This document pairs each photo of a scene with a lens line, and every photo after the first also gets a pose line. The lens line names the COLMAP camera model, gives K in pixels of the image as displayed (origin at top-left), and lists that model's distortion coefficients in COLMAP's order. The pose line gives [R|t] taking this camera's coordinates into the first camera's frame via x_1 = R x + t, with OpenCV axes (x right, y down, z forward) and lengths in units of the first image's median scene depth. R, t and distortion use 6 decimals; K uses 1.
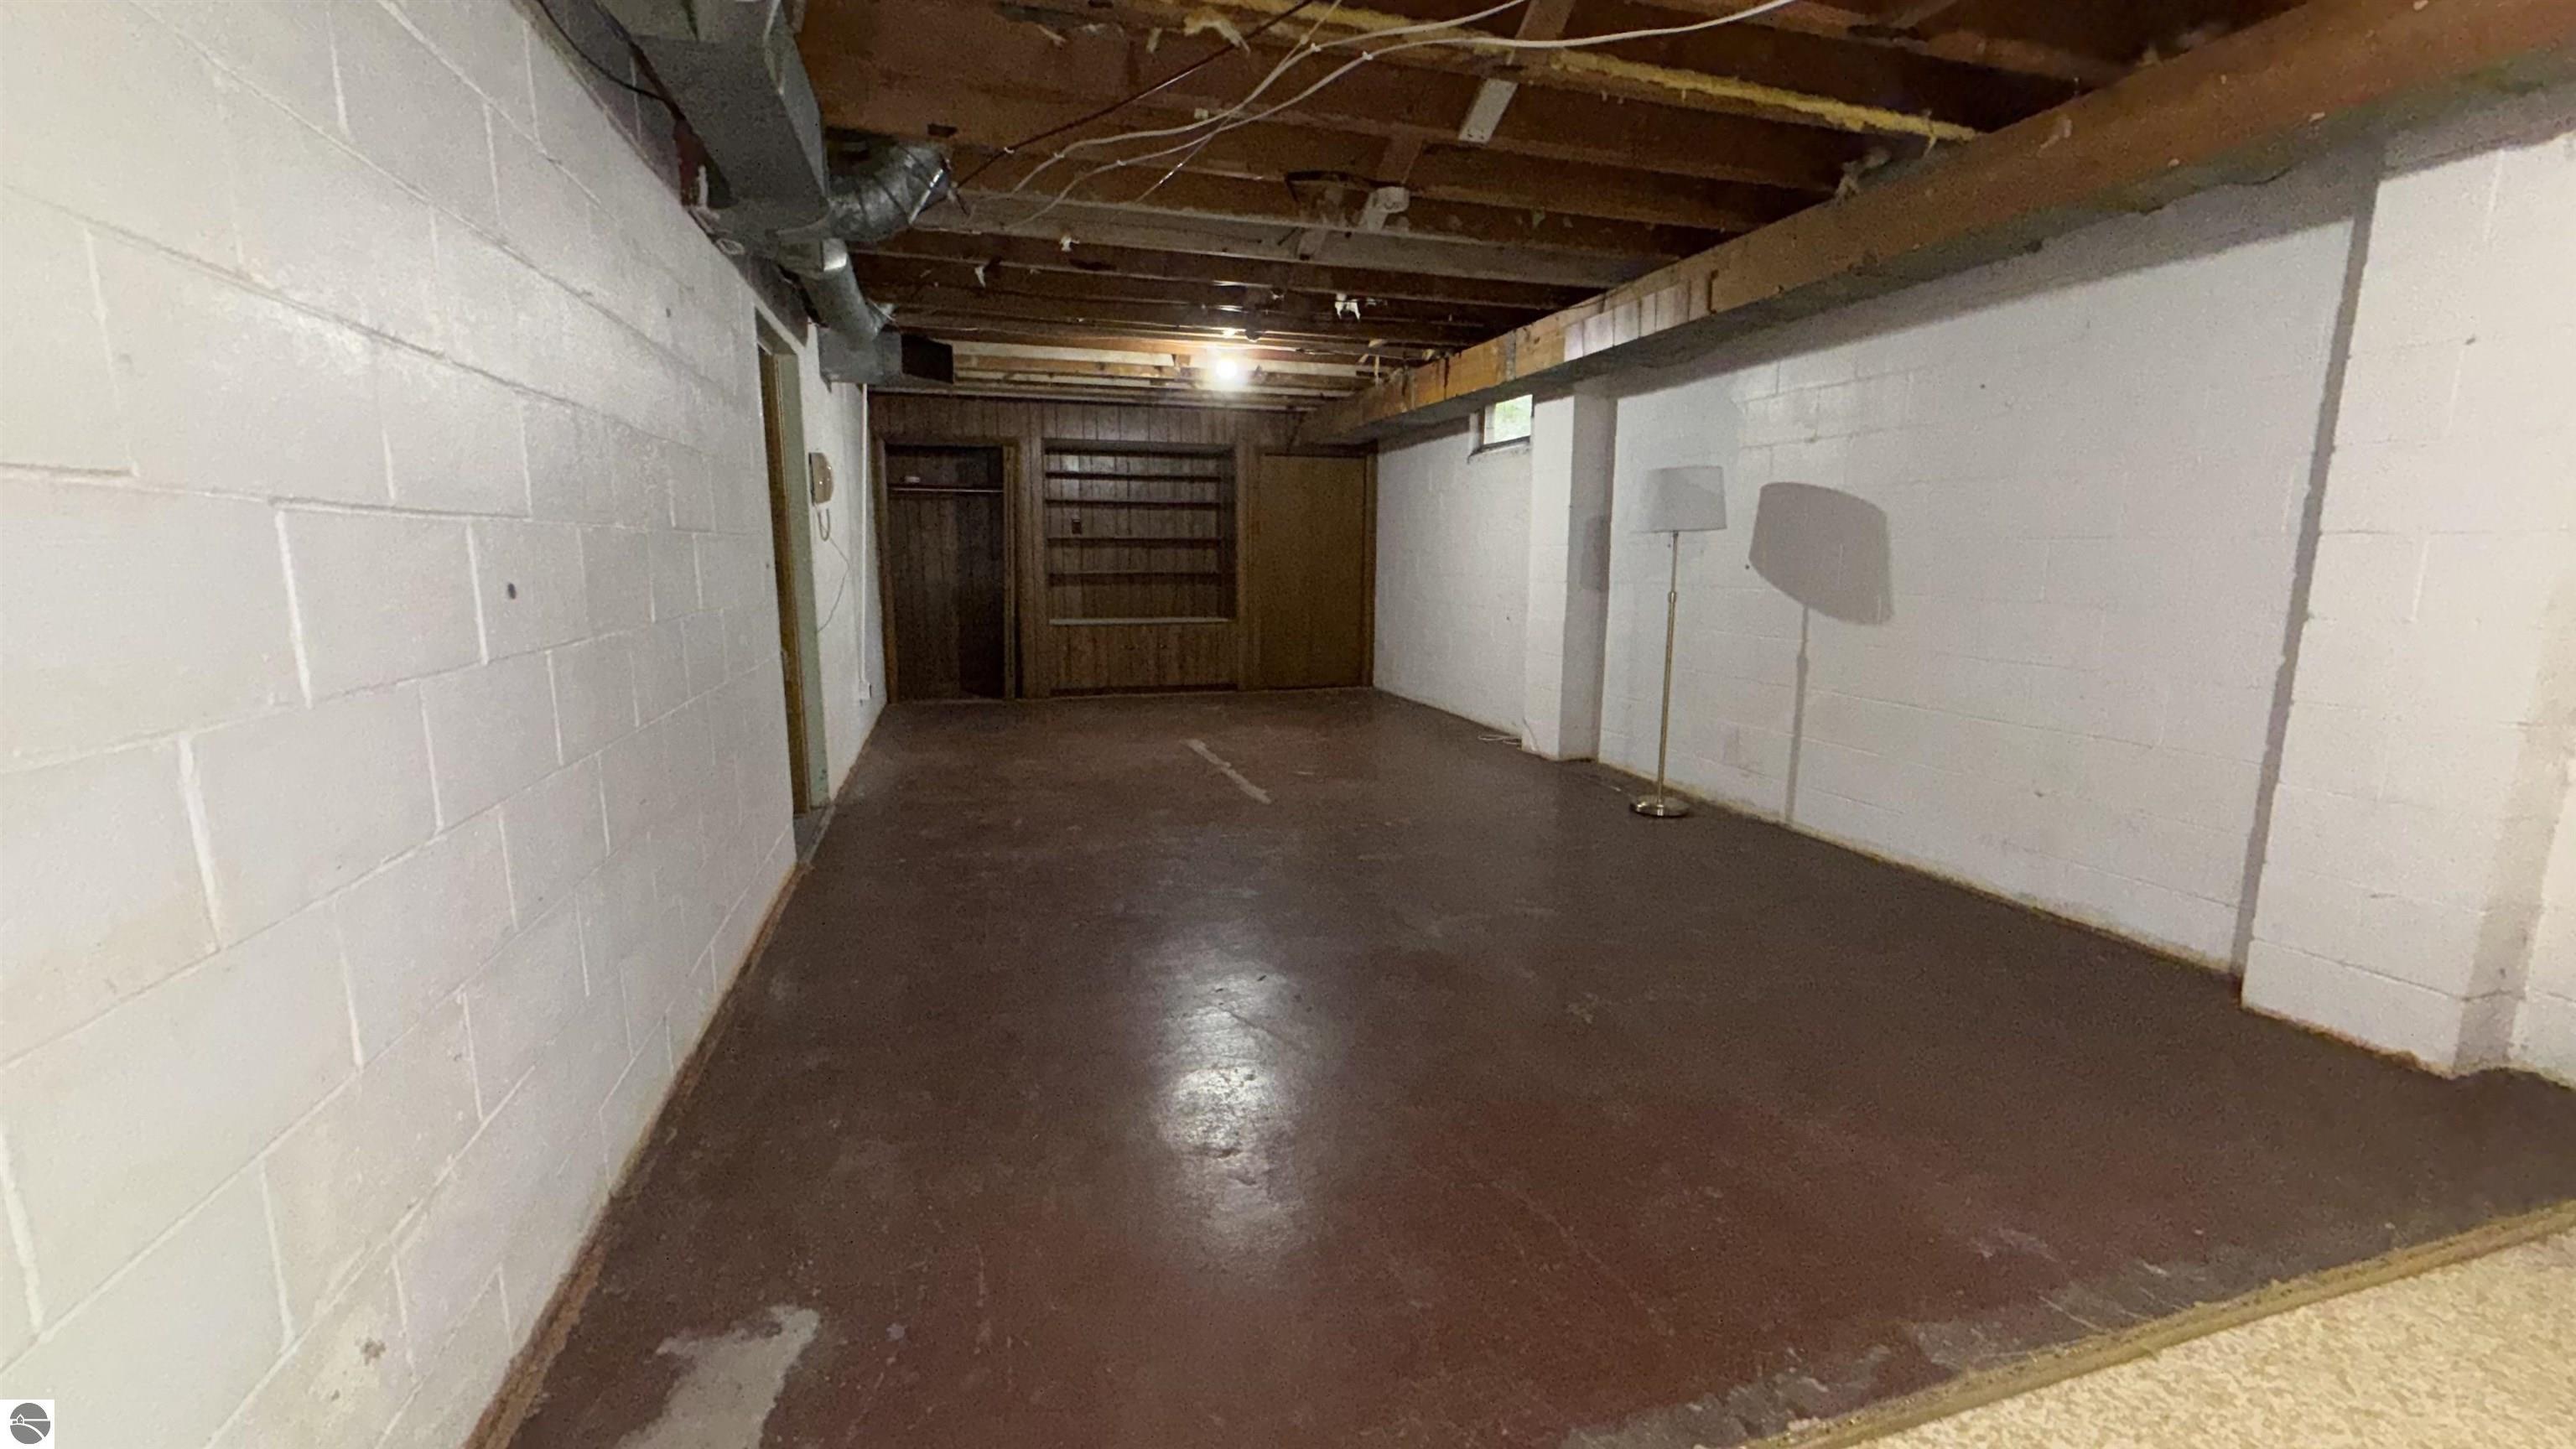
lens RADIAL K [[1025.6, 0, 1284.5], [0, 1025.6, 725.3], [0, 0, 1]] dist [0.000224, -0.000323]
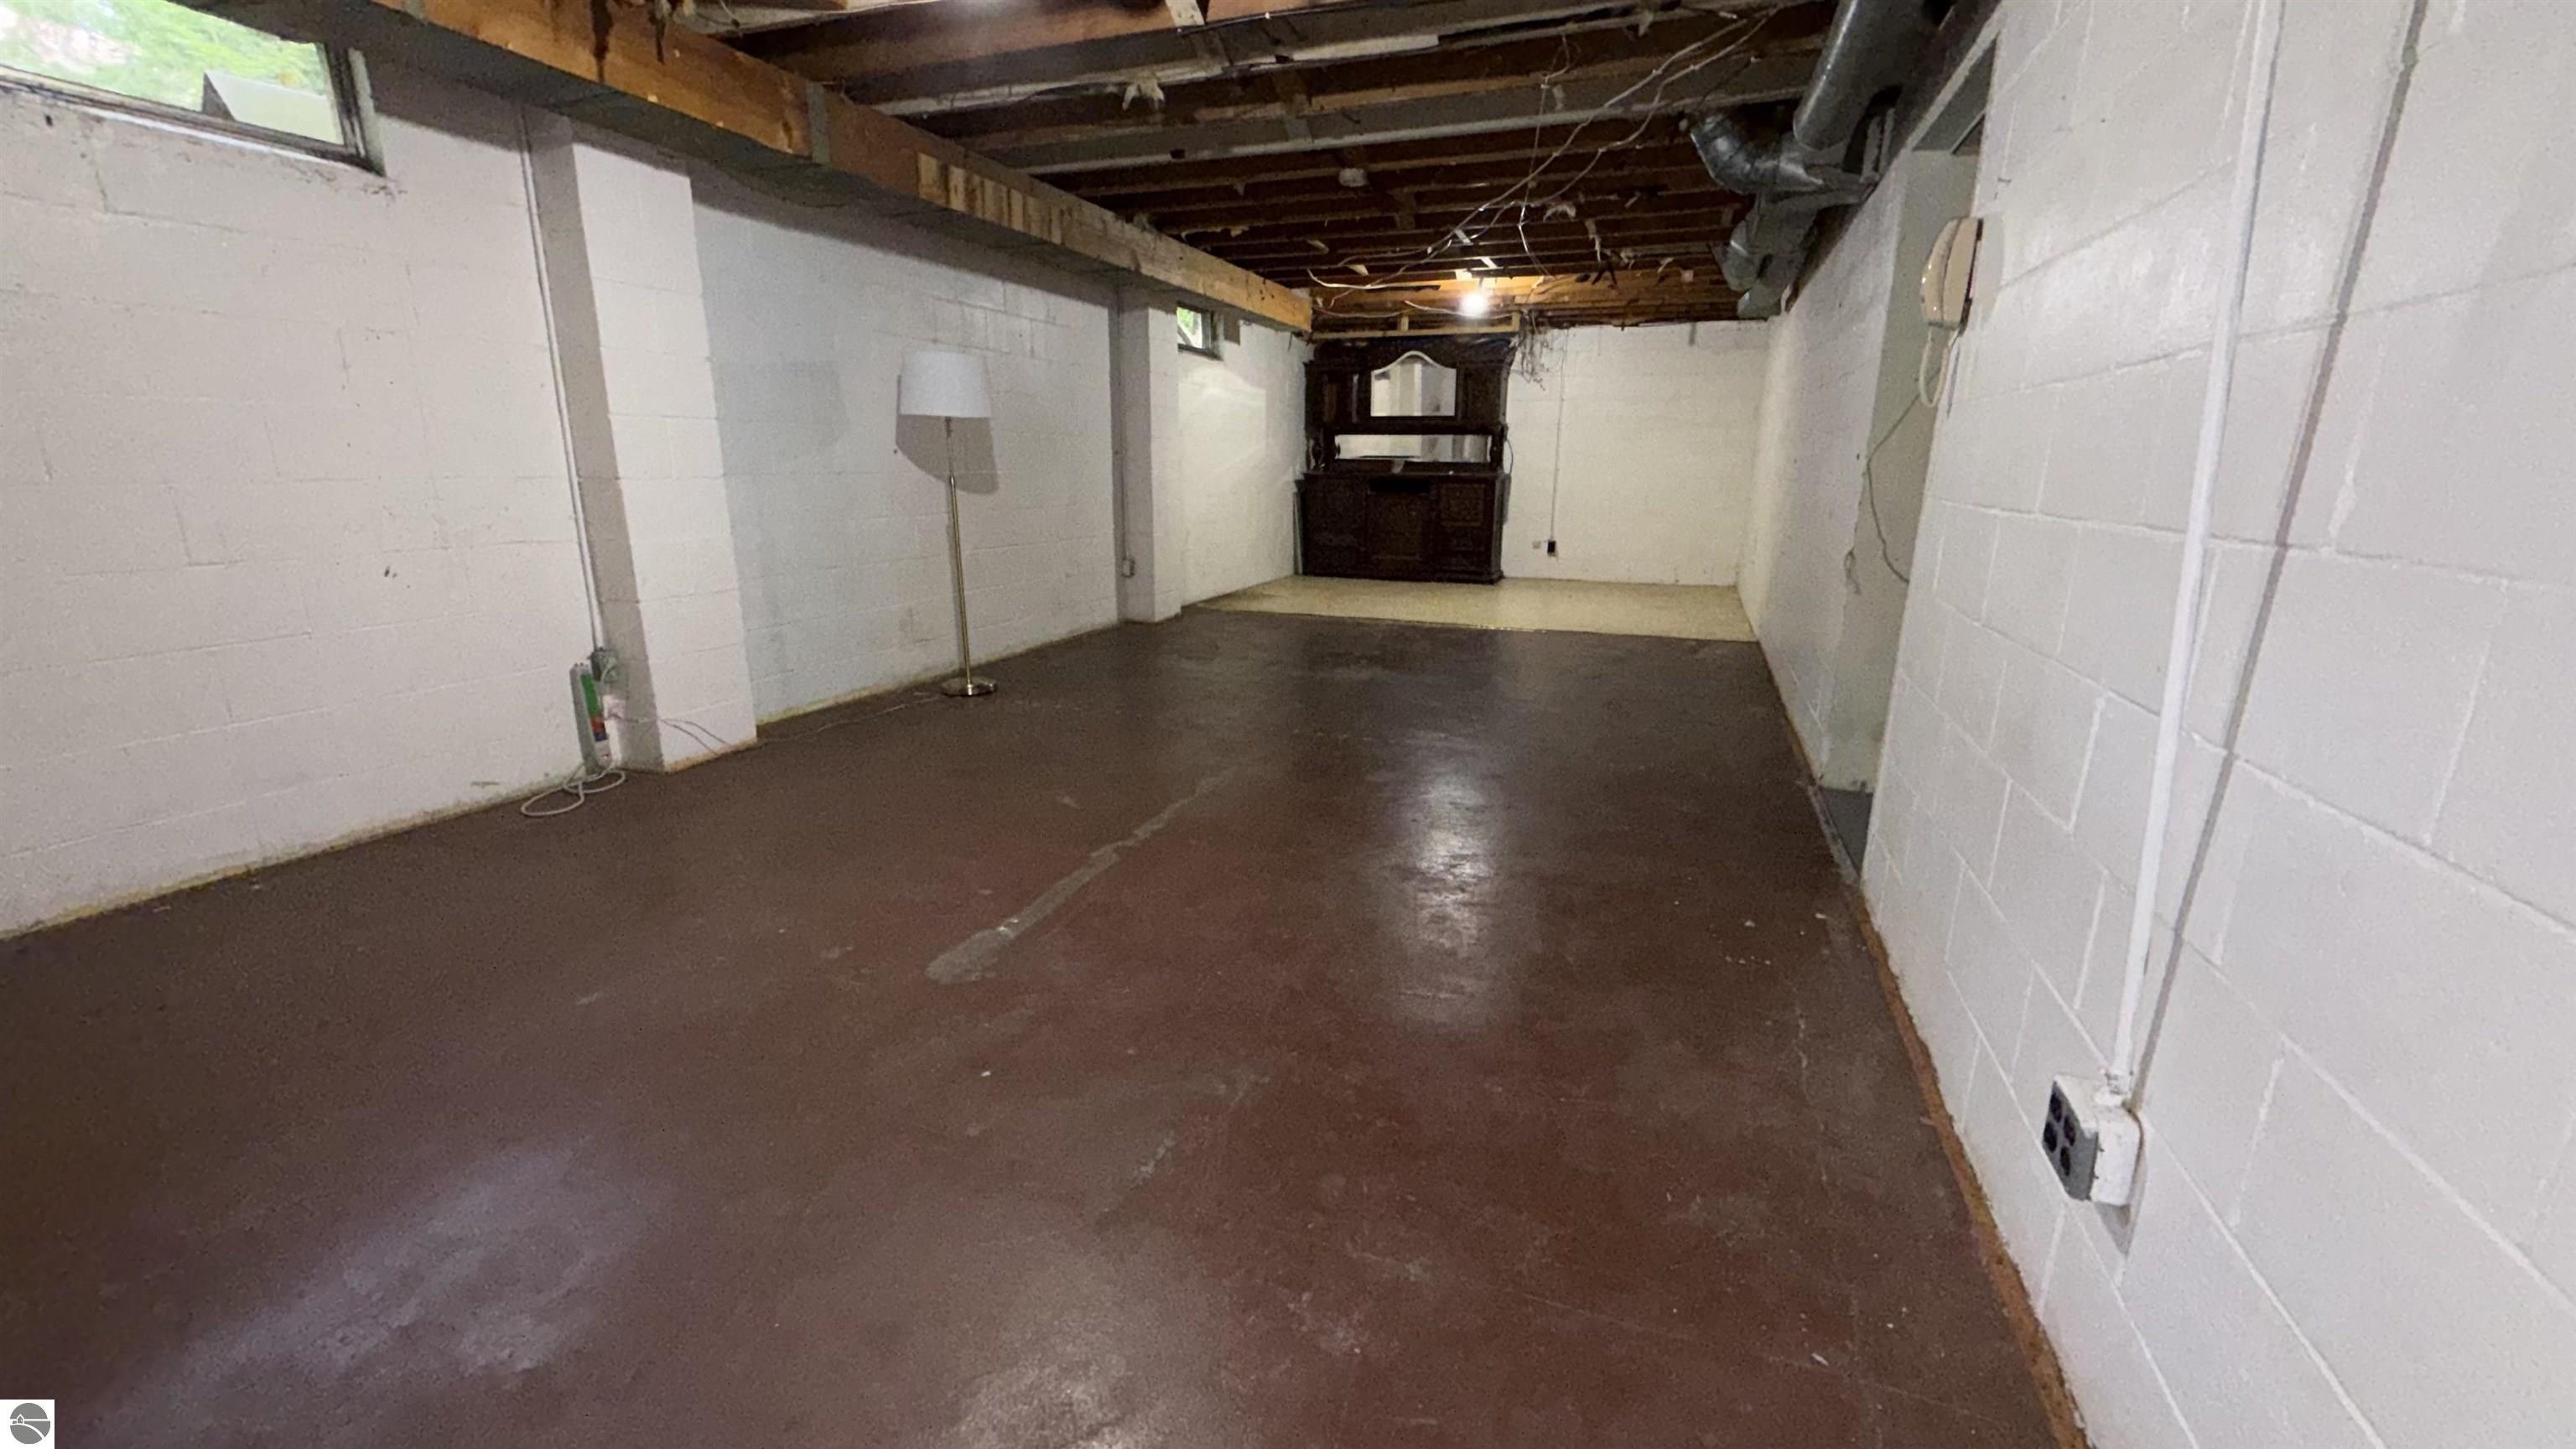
lens RADIAL K [[1025.6, 0, 1284.5], [0, 1025.6, 725.3], [0, 0, 1]] dist [0.000224, -0.000323]
pose [[-0.791207, -0.162977, 0.589432, -0.526451], [0.087406, 0.923803, 0.372757, -0.255562], [-0.605270, 0.346448, -0.716674, 1.630409]]
